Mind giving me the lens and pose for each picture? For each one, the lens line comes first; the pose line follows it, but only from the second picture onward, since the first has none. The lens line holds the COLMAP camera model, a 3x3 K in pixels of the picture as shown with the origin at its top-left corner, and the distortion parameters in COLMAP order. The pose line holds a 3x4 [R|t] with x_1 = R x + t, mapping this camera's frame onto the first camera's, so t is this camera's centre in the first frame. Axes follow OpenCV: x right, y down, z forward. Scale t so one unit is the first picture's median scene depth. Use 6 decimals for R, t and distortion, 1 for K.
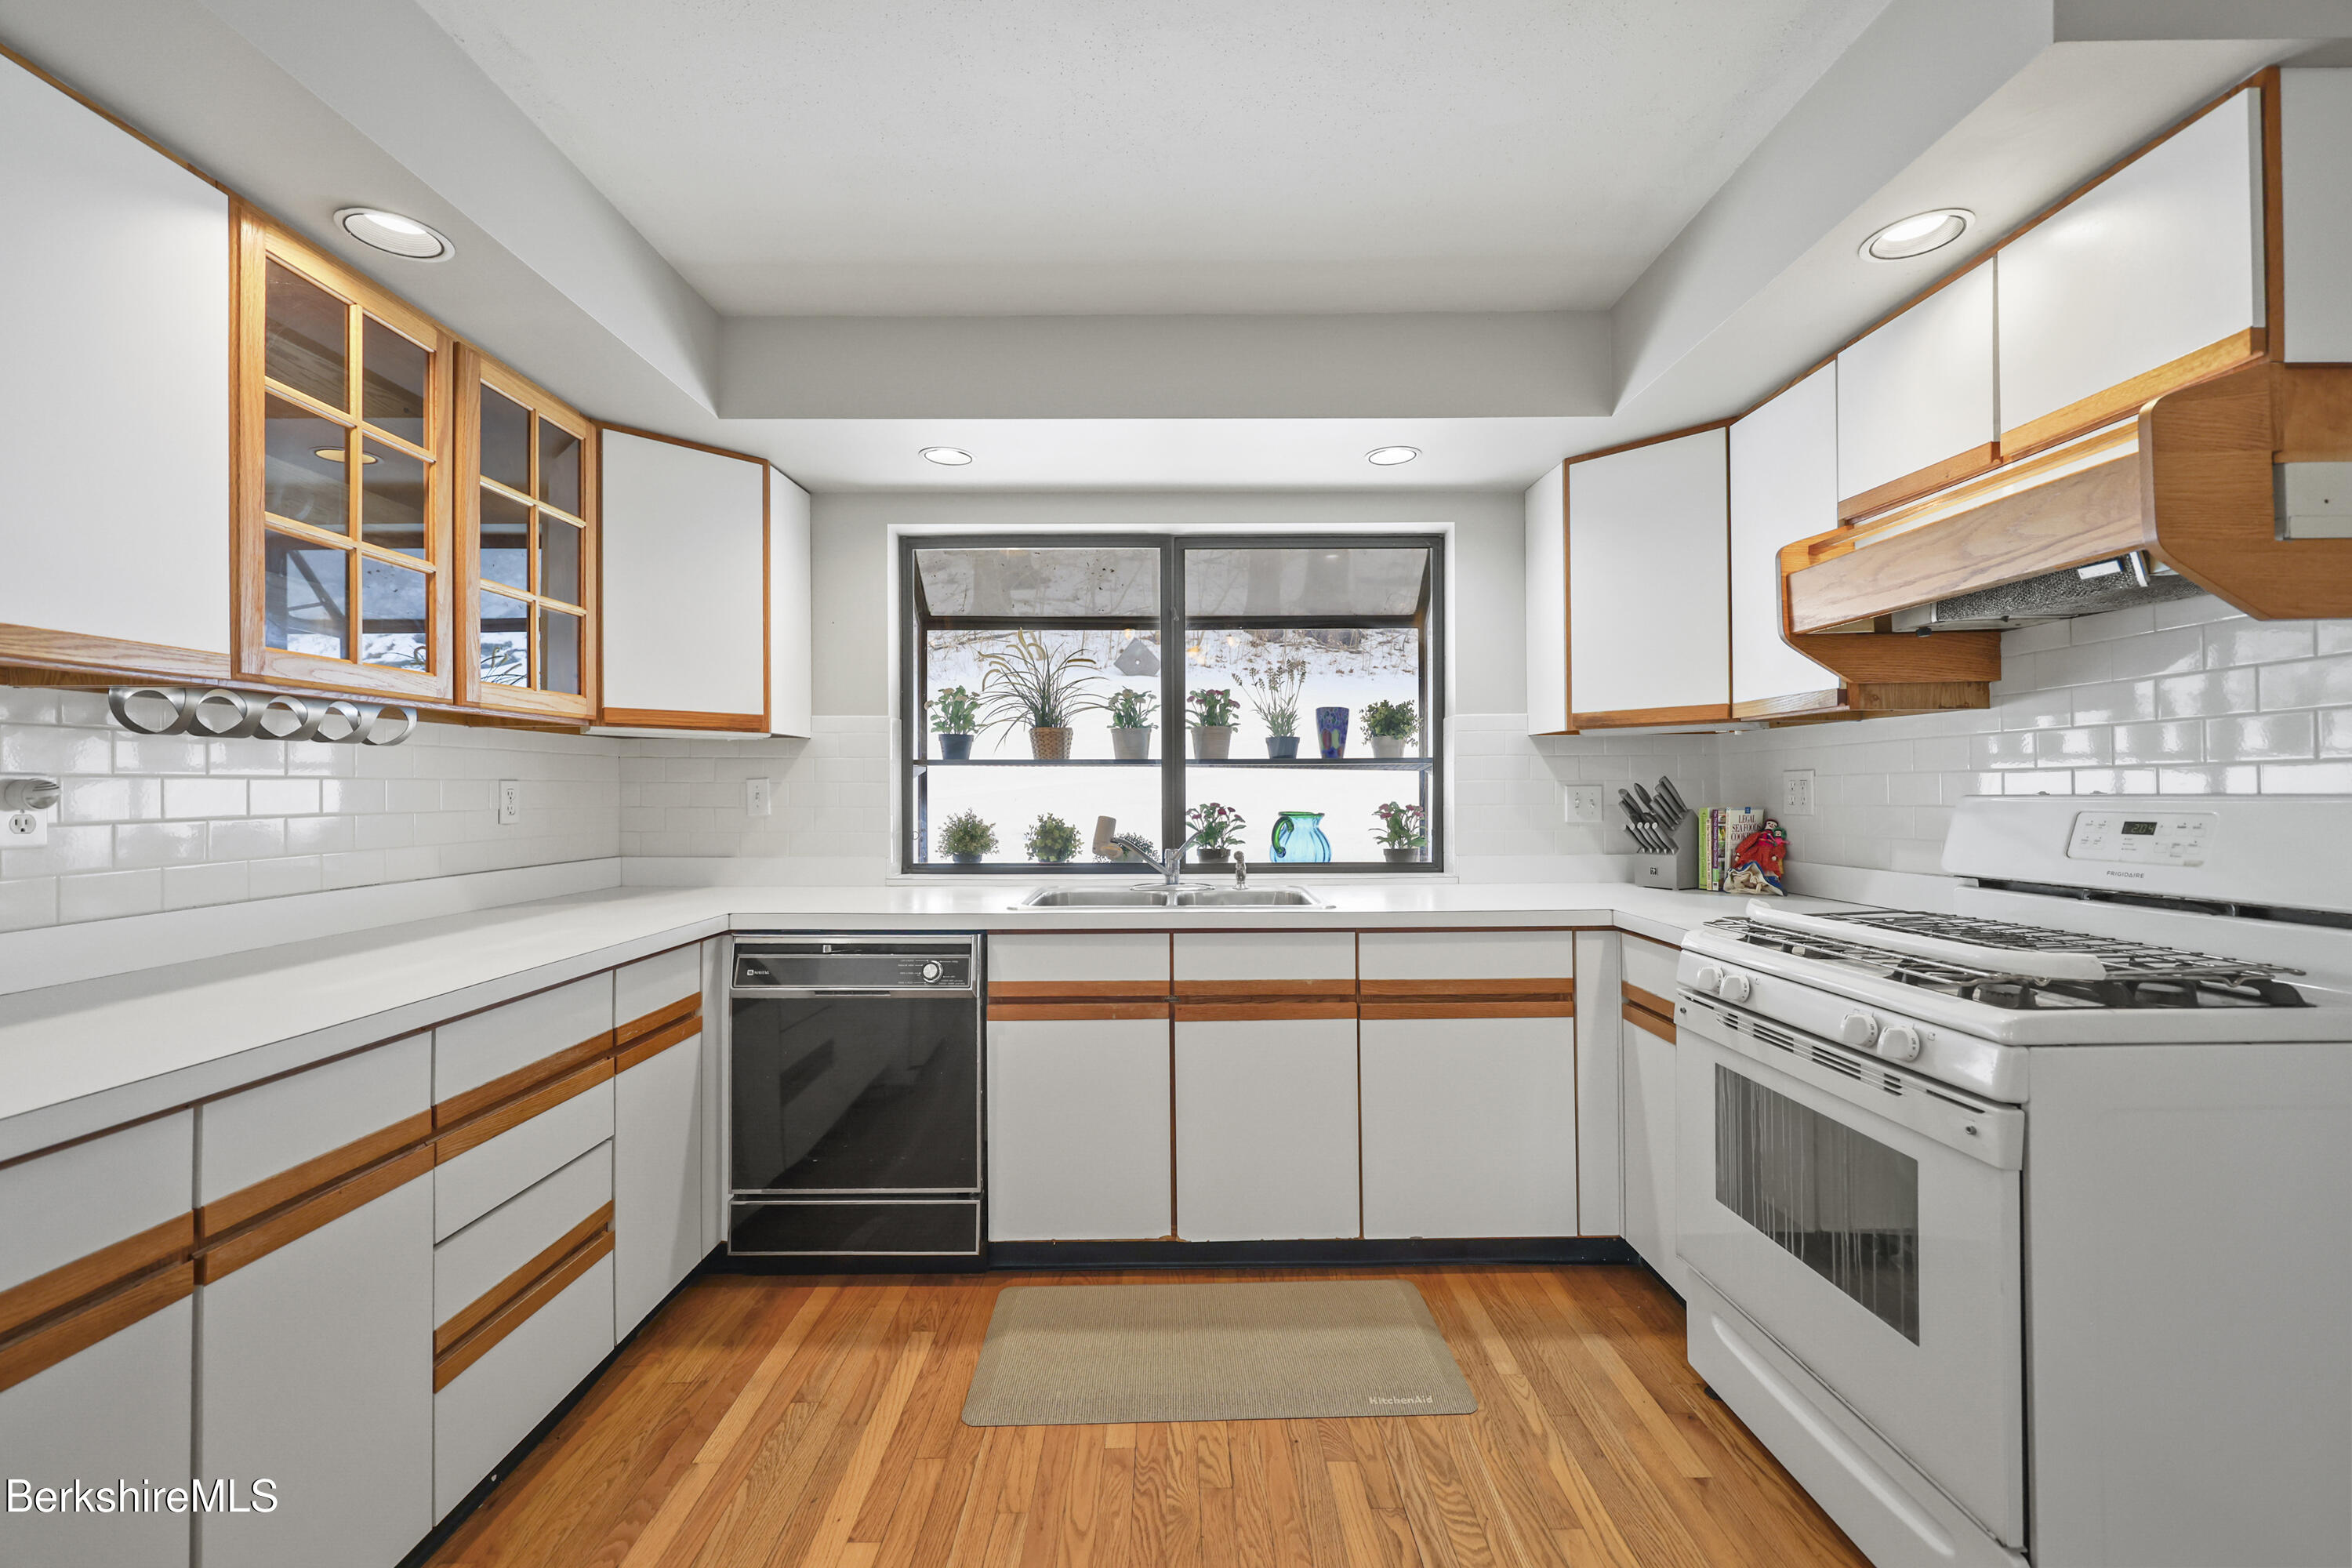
lens RADIAL K [[952.0, 0, 1182.7], [0, 952.0, 799.7], [0, 0, 1]] dist [-0.000549, 0.000354]
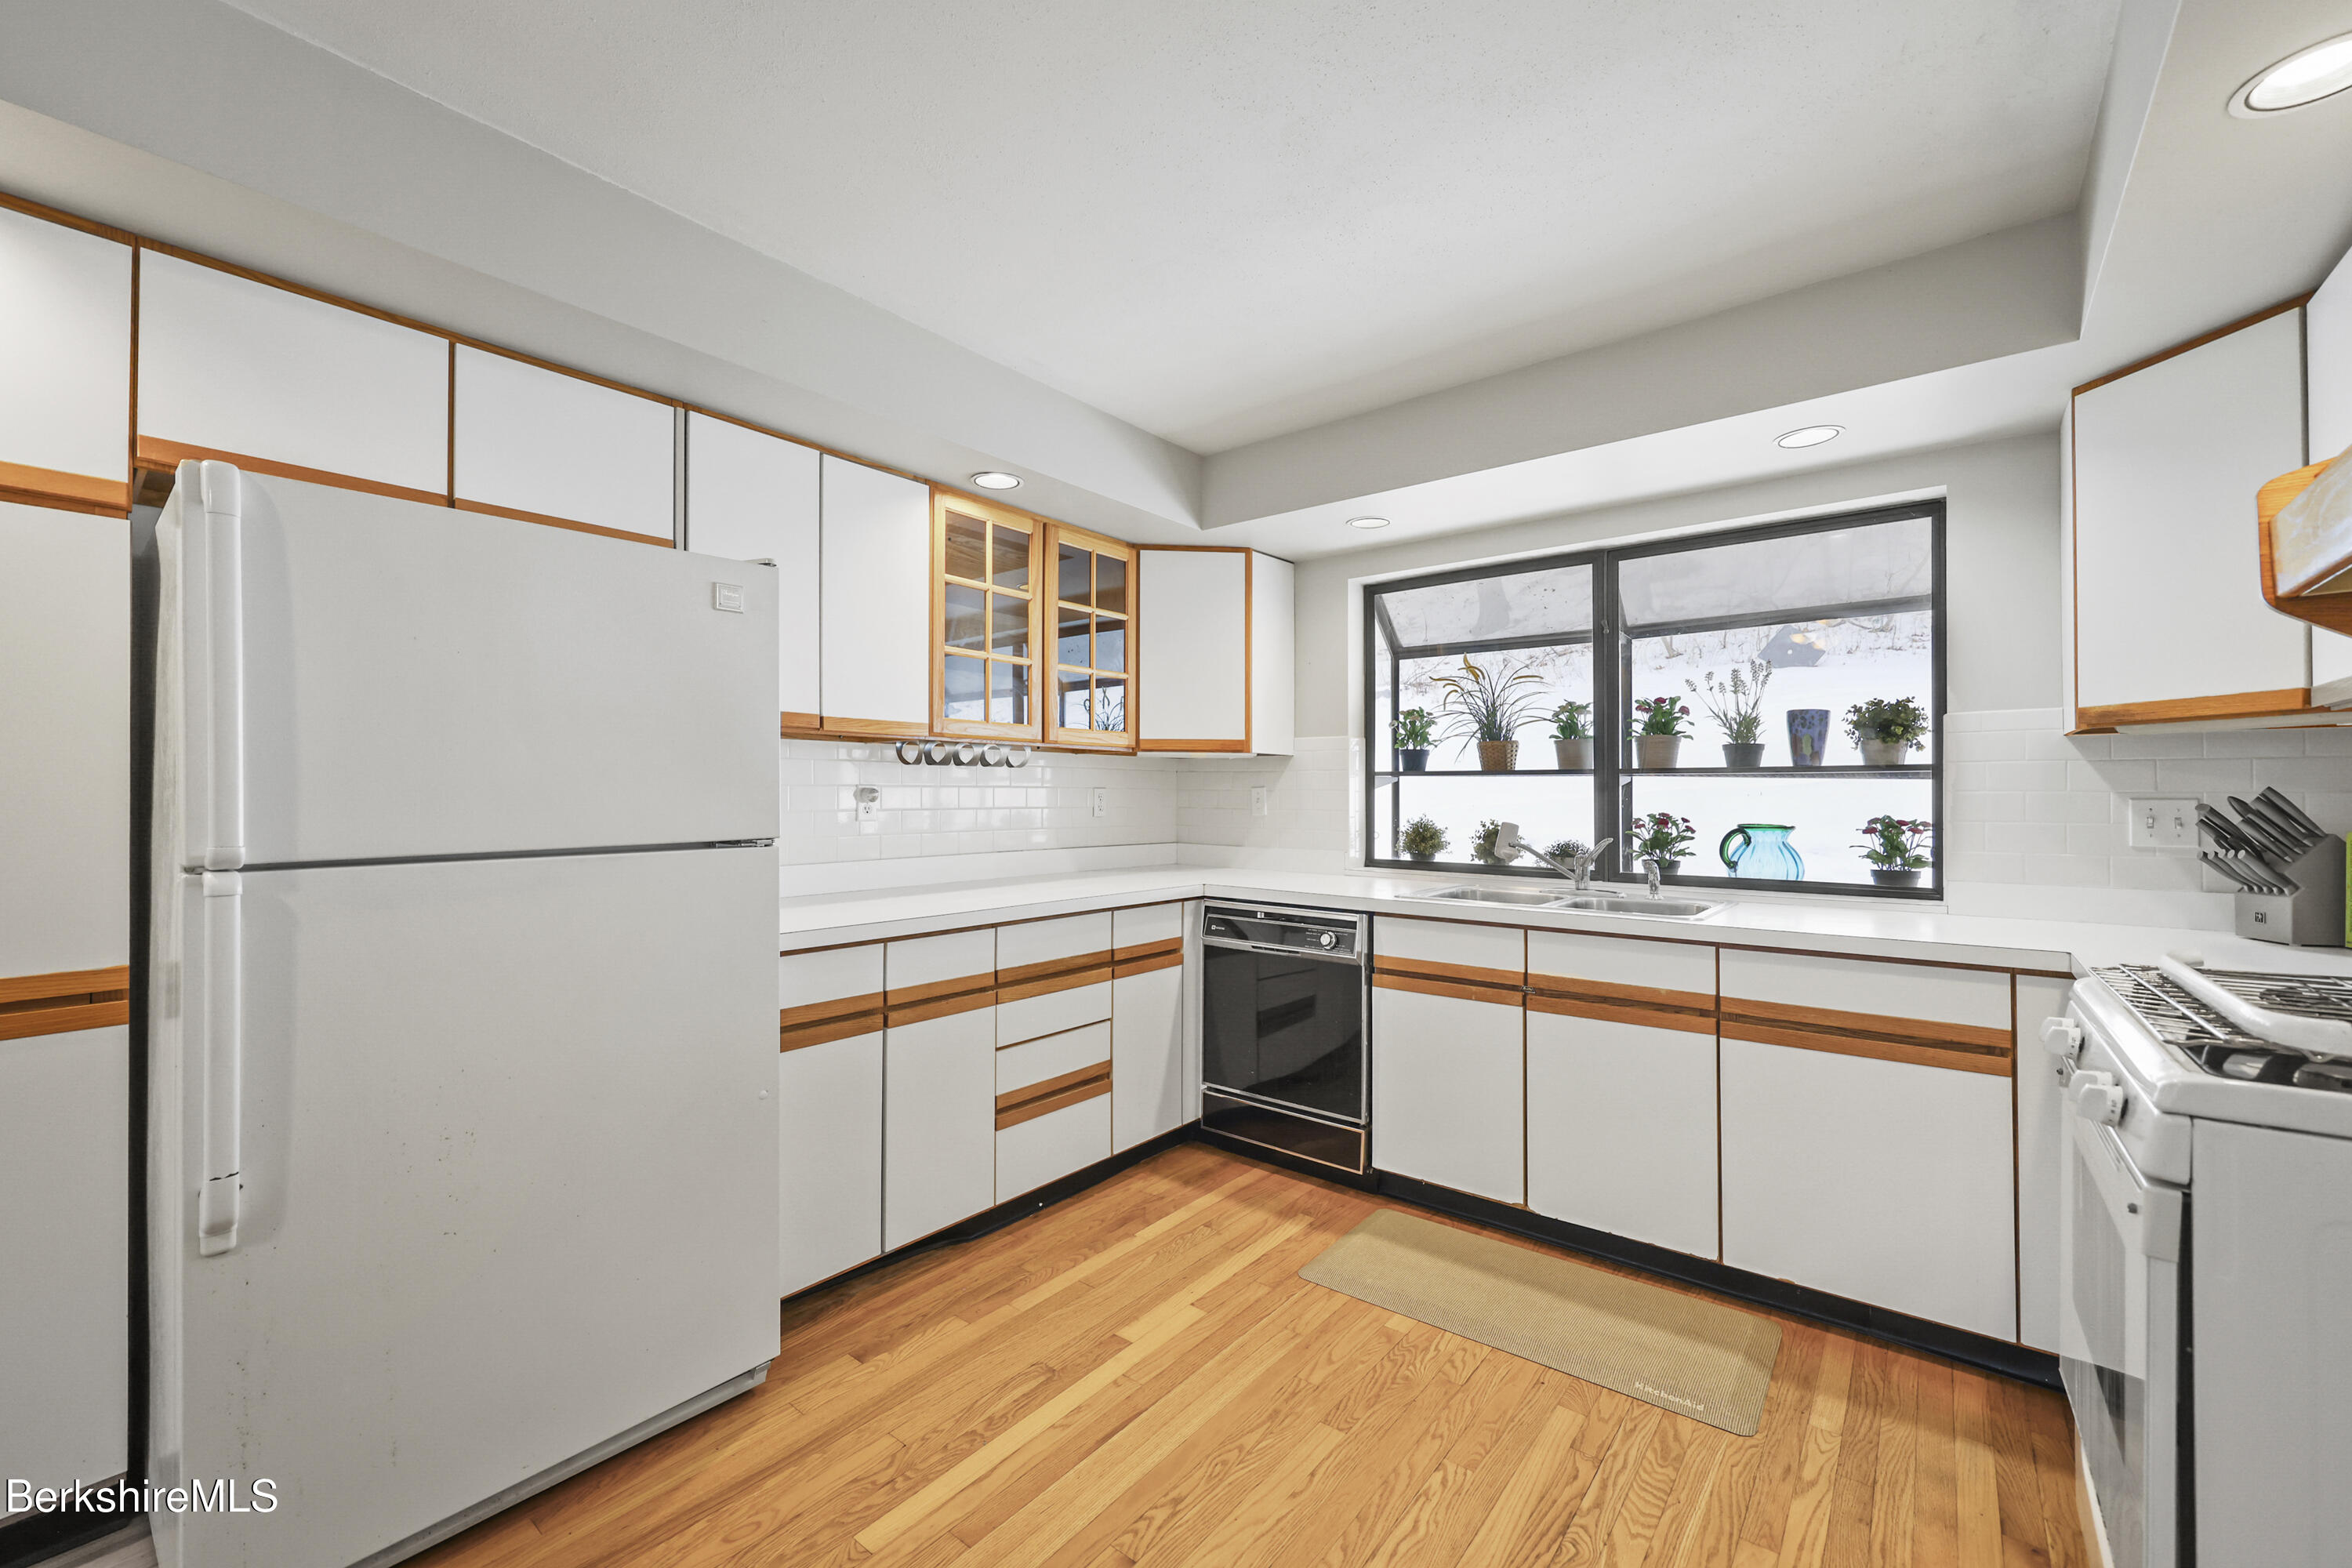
lens RADIAL K [[960.4, 0, 1181.6], [0, 960.4, 817.0], [0, 0, 1]] dist [-0.000401, -0.000097]
pose [[0.772019, 0.022171, -0.635212, 0.387178], [-0.015418, 0.999751, 0.016156, -0.001041], [0.635412, -0.002679, 0.772169, -0.107830]]
